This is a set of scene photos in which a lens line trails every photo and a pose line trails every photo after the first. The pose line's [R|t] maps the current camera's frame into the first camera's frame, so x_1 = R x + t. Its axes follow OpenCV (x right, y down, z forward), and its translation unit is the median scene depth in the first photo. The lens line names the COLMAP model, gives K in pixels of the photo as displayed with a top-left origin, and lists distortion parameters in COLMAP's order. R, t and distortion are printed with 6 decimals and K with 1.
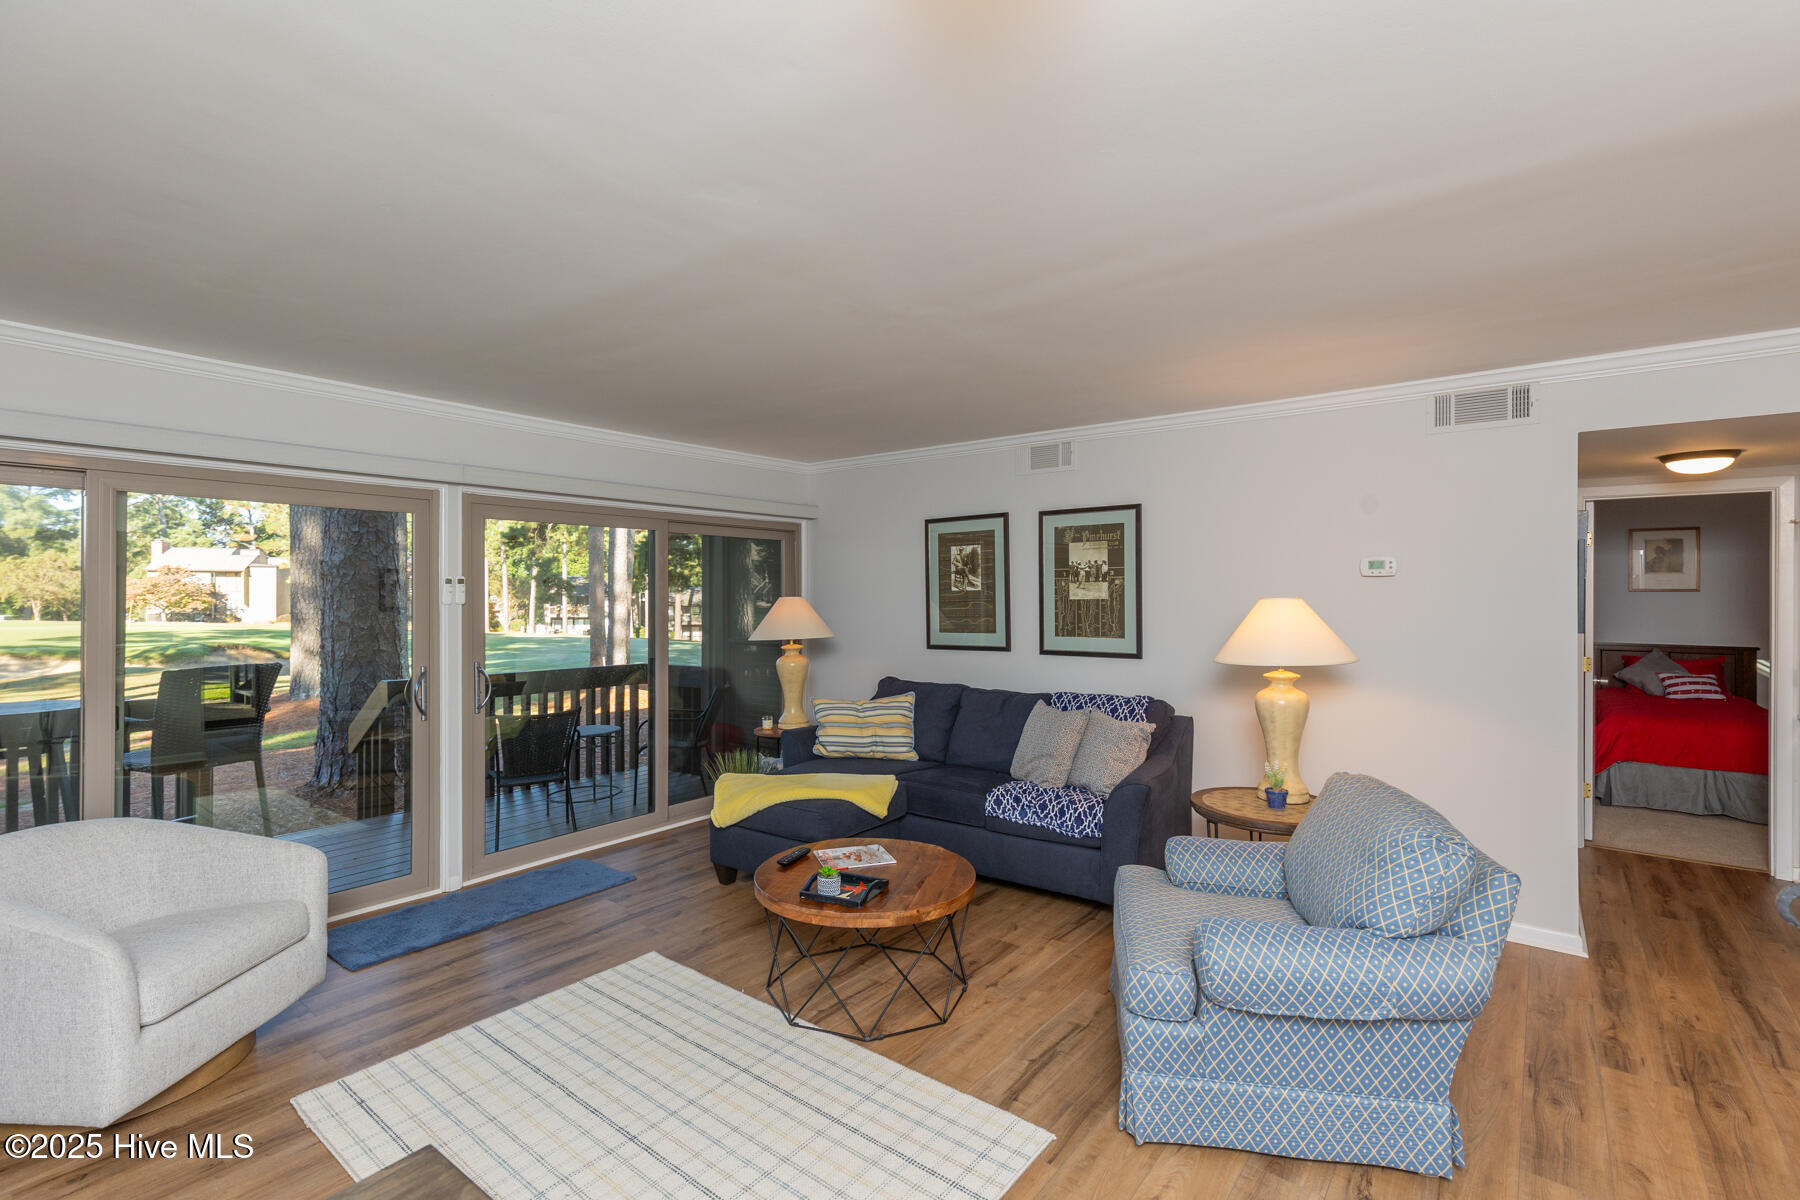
lens RADIAL K [[822.4, 0, 900.0], [0, 822.4, 594.8], [0, 0, 1]] dist [0.010448, -0.000138]
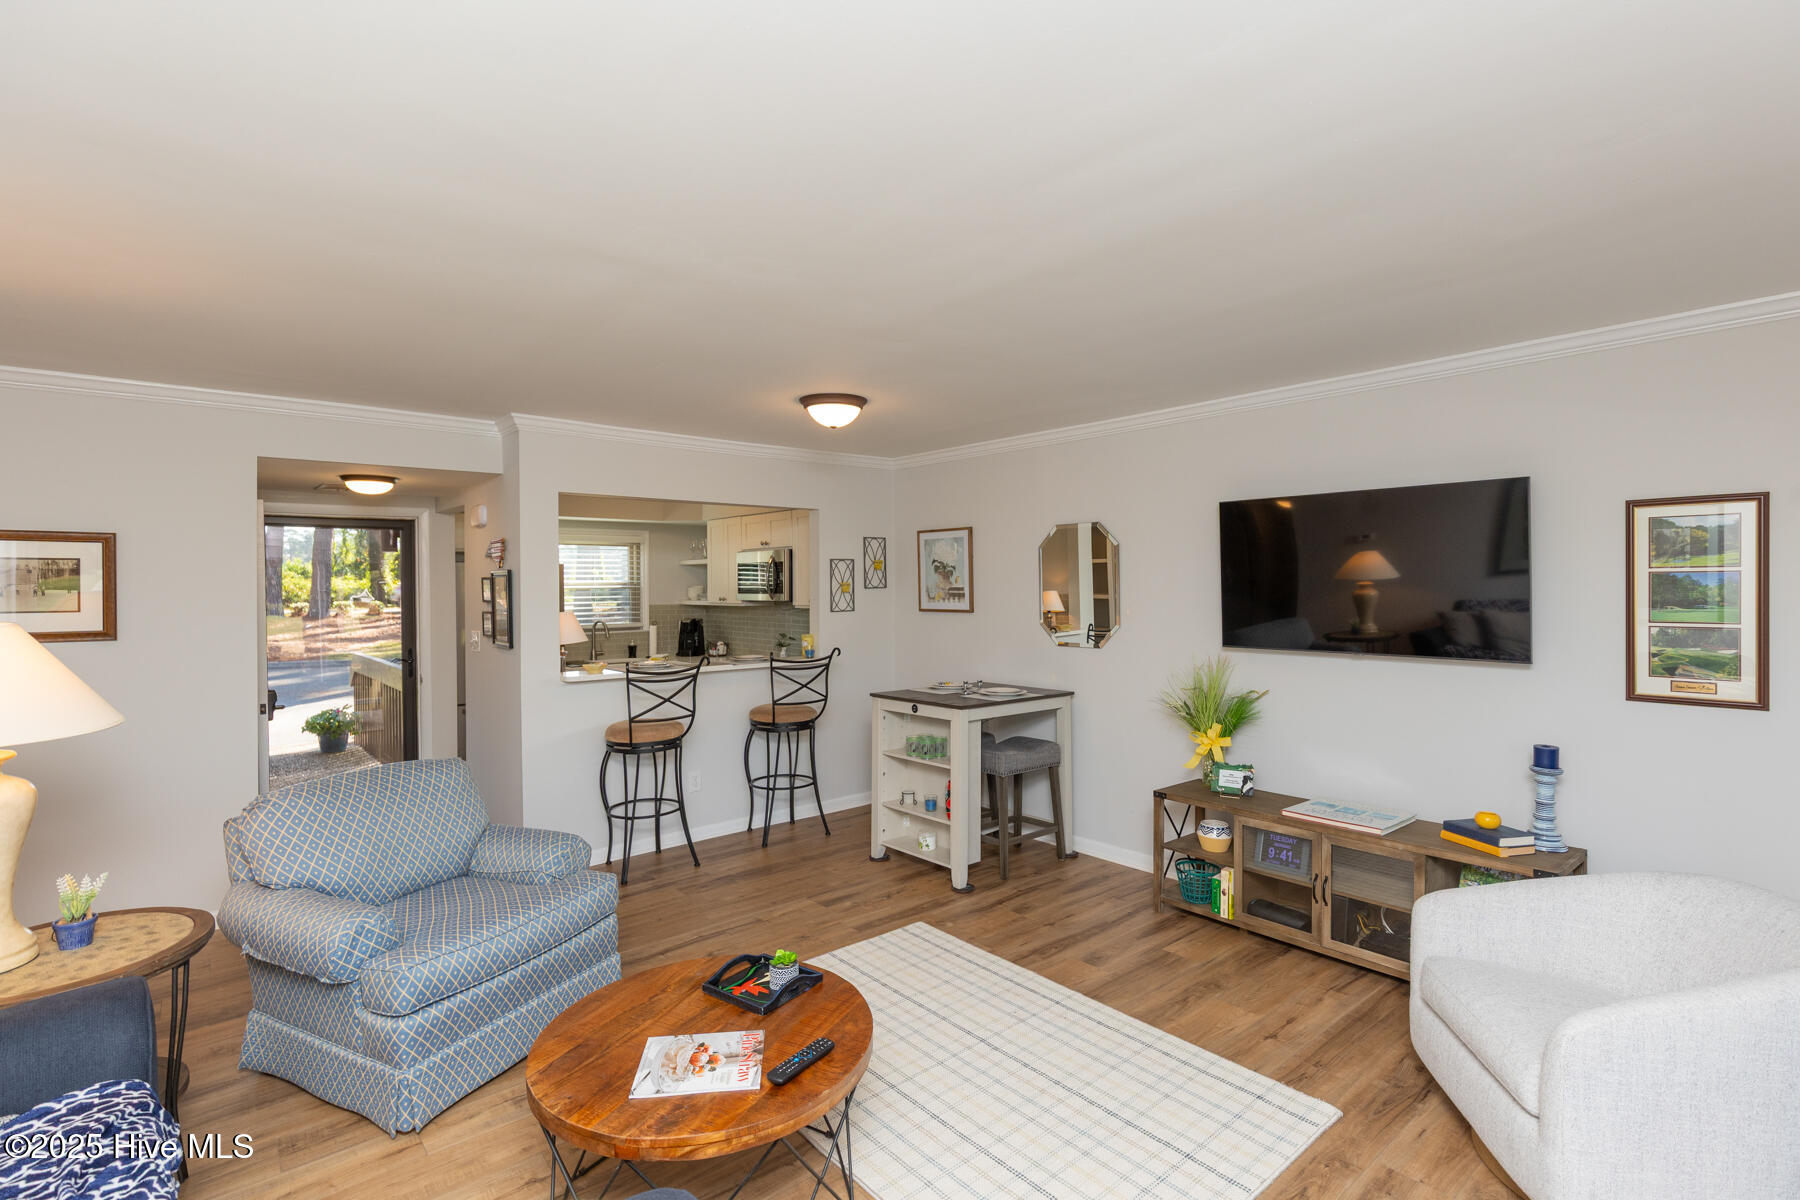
lens RADIAL K [[827.4, 0, 900.6], [0, 827.4, 602.7], [0, 0, 1]] dist [-0.001984, 0.000050]
pose [[-0.978597, 0.009300, 0.205578, -0.221333], [0.012756, 0.999799, 0.015490, -0.009992], [-0.205393, 0.017781, -0.978518, 1.072500]]
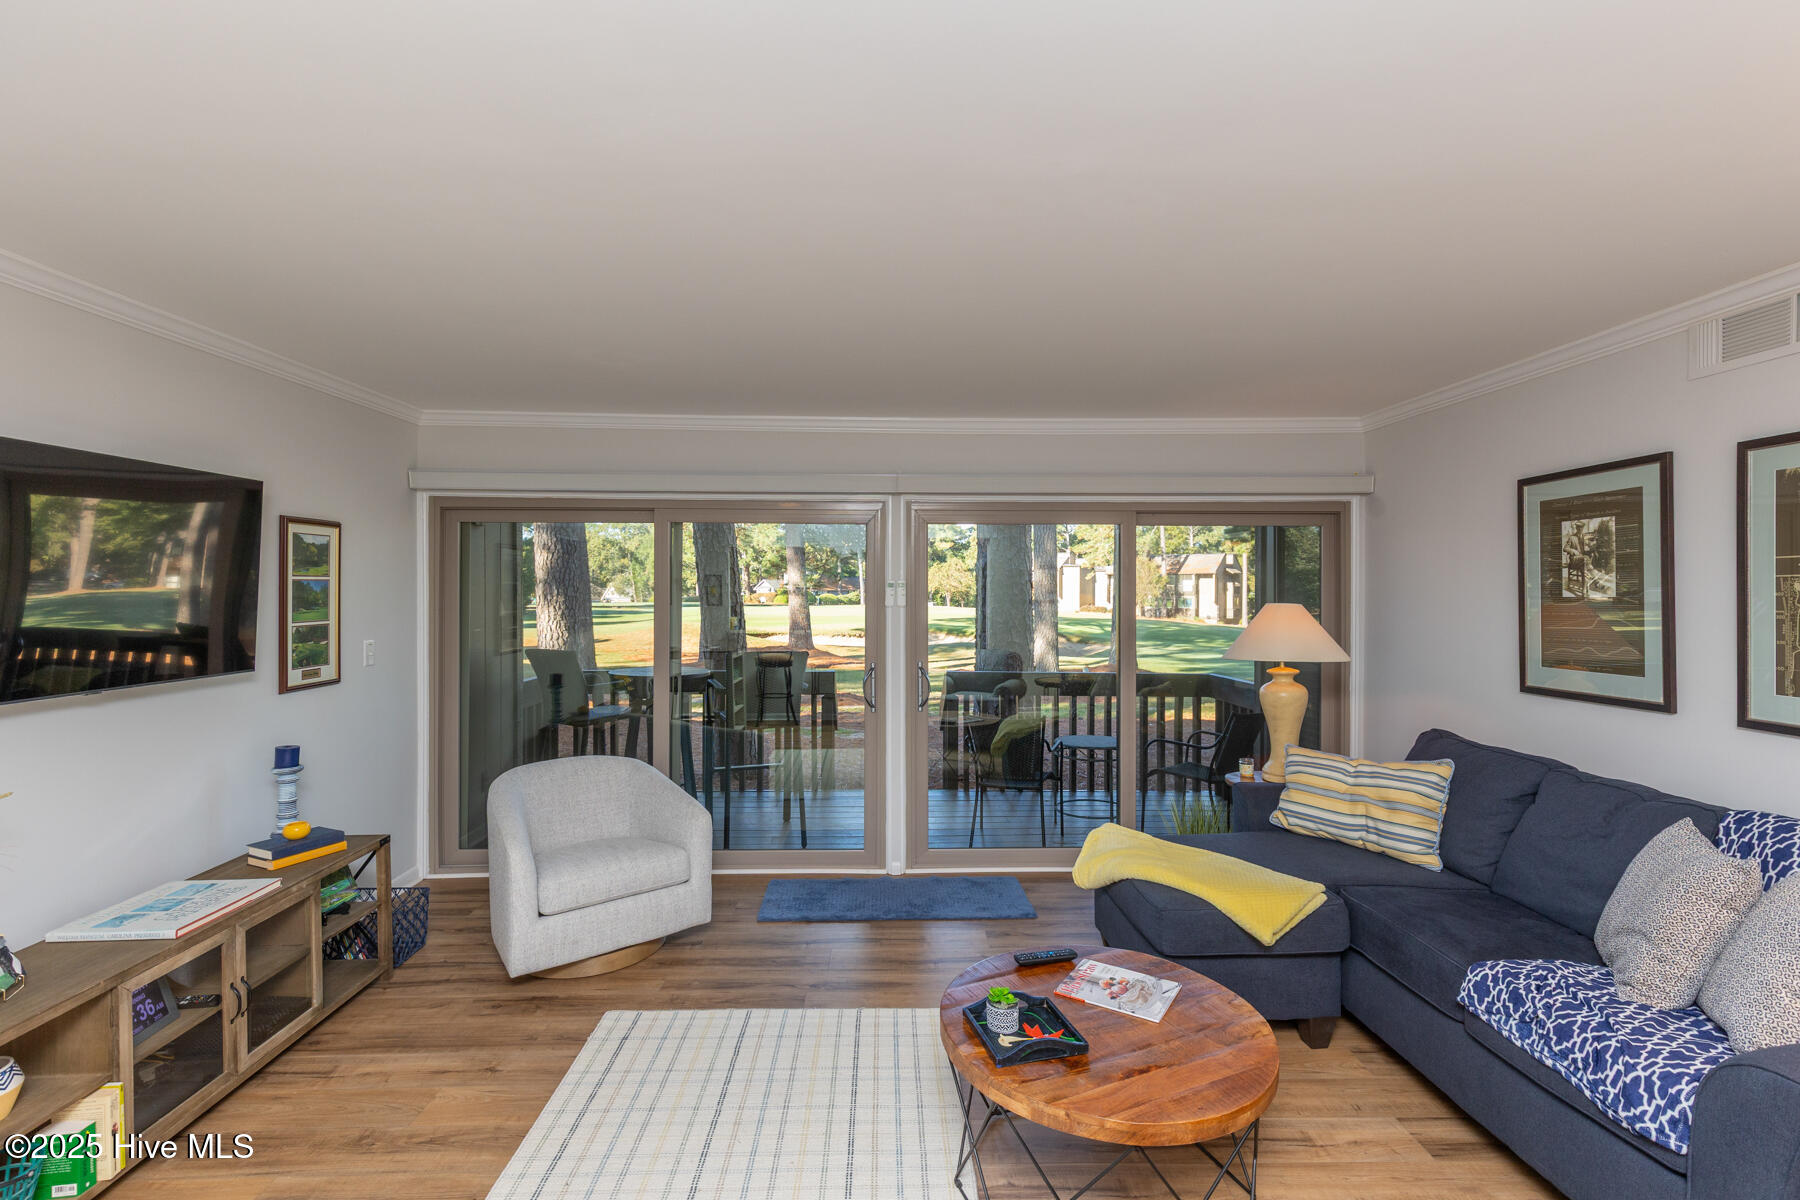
lens RADIAL K [[822.4, 0, 901.6], [0, 822.4, 595.4], [0, 0, 1]] dist [0.010448, -0.000138]
pose [[0.630417, 0.009817, -0.776194, 0.252478], [-0.003977, 0.999948, 0.009417, -0.011282], [0.776246, -0.002849, 0.630424, 0.296107]]
